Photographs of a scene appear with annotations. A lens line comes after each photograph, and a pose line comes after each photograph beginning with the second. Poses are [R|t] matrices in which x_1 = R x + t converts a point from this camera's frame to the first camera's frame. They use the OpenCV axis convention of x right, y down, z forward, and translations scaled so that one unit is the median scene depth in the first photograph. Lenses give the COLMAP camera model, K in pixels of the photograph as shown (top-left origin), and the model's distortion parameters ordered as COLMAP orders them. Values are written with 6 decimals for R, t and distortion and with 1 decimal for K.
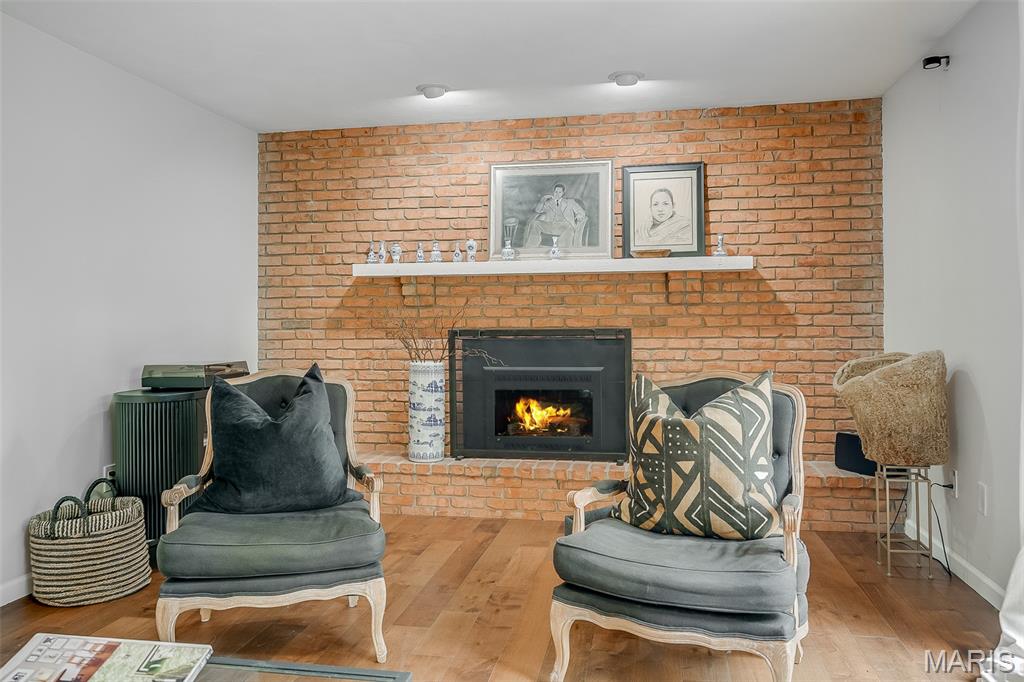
lens RADIAL K [[751.8, 0, 512.0], [0, 751.8, 341.0], [0, 0, 1]] dist [0.000725, -0.000867]
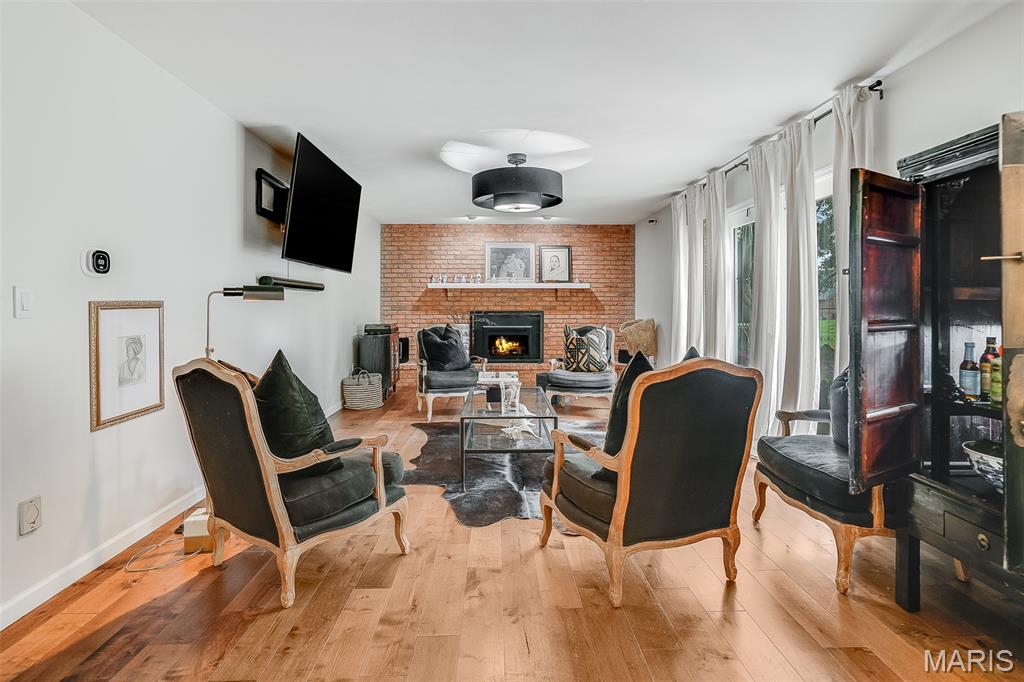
lens RADIAL K [[462.7, 0, 508.9], [0, 462.7, 333.1], [0, 0, 1]] dist [-0.002168, -0.000458]
pose [[0.980042, -0.005271, 0.198718, -0.260790], [-0.000898, 0.999521, 0.030944, 0.010467], [-0.198786, -0.030505, 0.979568, -0.500194]]
